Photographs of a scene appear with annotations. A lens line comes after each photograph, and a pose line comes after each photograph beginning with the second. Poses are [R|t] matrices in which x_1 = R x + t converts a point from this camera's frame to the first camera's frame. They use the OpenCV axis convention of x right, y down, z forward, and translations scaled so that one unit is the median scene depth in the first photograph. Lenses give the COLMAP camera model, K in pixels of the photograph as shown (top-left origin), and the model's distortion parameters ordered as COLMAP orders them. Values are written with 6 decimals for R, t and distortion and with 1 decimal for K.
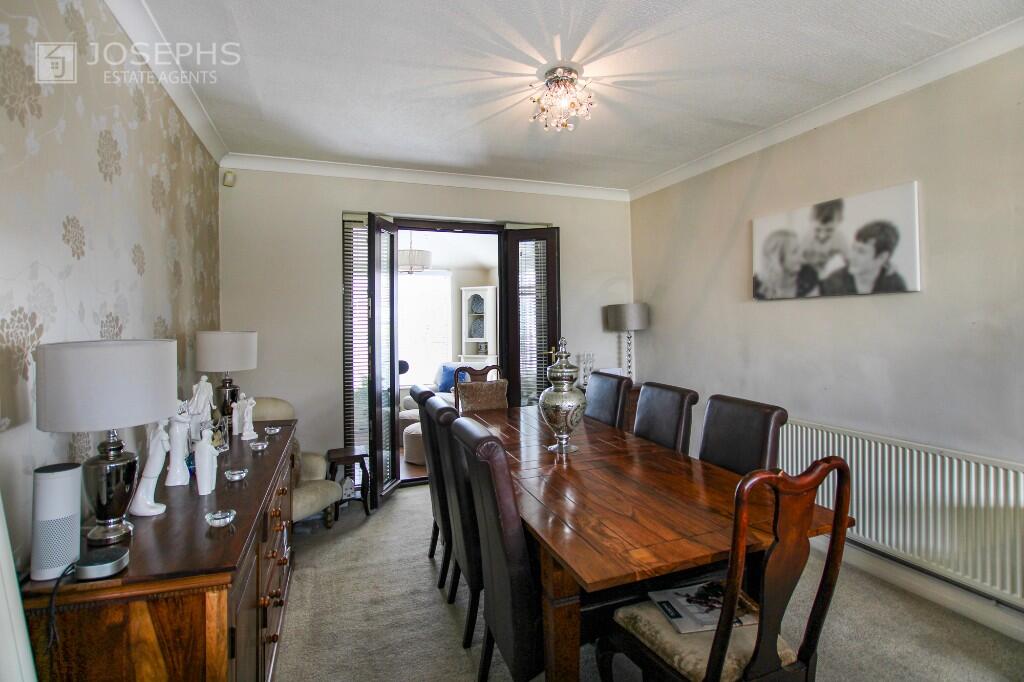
lens RADIAL K [[491.5, 0, 507.7], [0, 491.5, 320.7], [0, 0, 1]] dist [-0.021071, 0.000245]
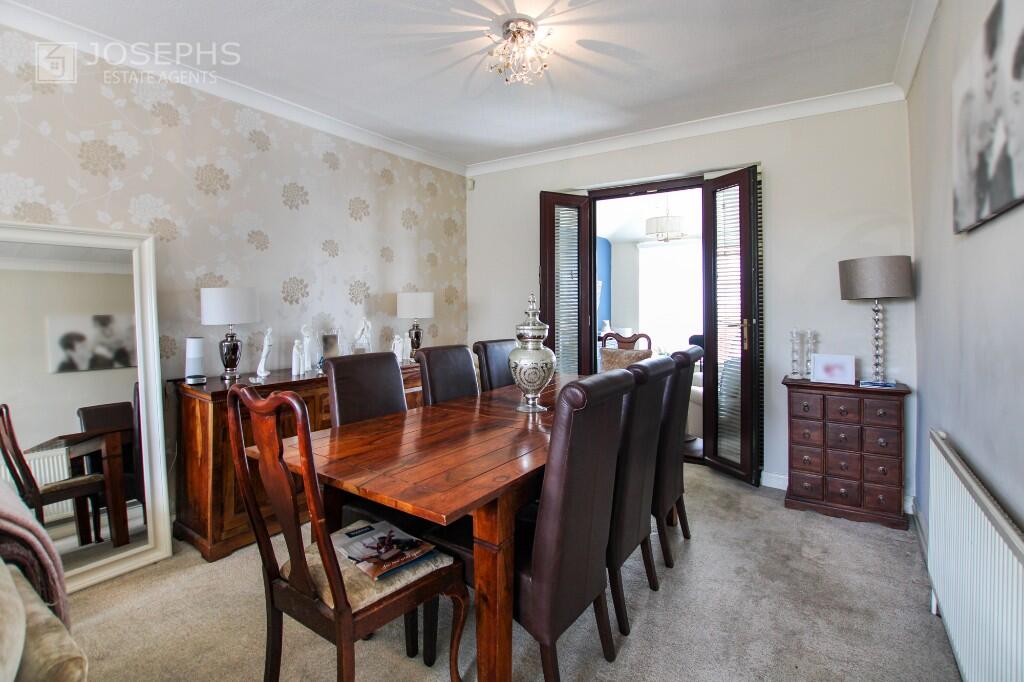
lens RADIAL K [[489.6, 0, 508.6], [0, 489.6, 304.2], [0, 0, 1]] dist [-0.003249, 0.000036]
pose [[0.568609, 0.016890, -0.822435, 0.766974], [-0.010153, 0.999857, 0.013514, 0.034302], [0.822545, 0.000666, 0.568699, 0.350608]]
